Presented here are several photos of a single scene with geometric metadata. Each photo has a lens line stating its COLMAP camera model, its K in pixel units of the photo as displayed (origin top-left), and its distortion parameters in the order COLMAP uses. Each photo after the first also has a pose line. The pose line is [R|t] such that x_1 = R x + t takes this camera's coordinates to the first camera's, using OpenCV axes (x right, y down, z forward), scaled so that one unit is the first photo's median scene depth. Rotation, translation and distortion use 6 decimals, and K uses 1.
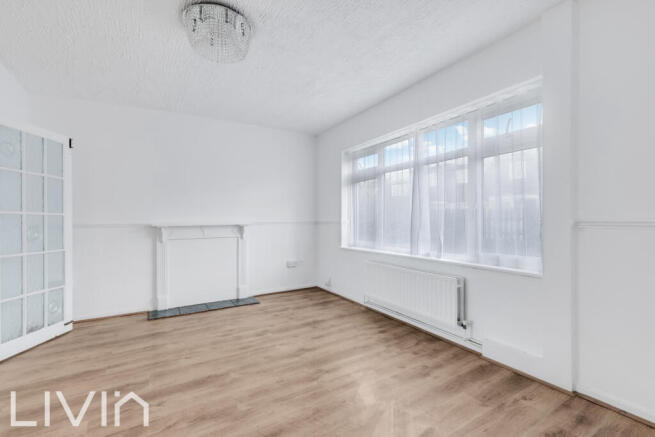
lens RADIAL K [[300.4, 0, 323.6], [0, 300.4, 219.3], [0, 0, 1]] dist [0.014882, -0.000822]
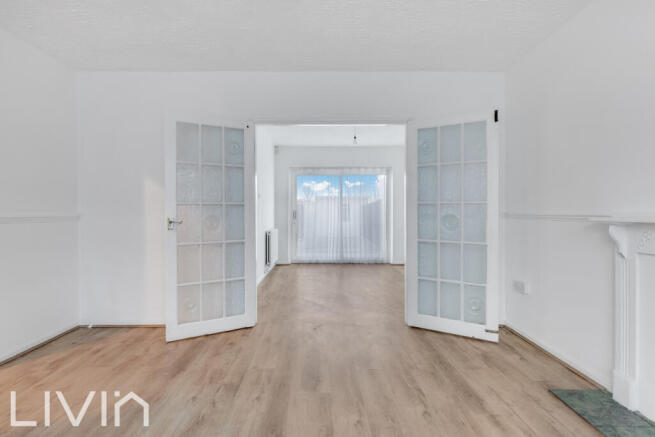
lens RADIAL K [[300.4, 0, 323.6], [0, 300.4, 212.9], [0, 0, 1]] dist [0.014882, -0.000822]
pose [[-0.503511, 0.009413, -0.863937, 0.116479], [0.006843, 0.999953, 0.006907, 0.004170], [0.863961, -0.002434, -0.503552, 1.027938]]
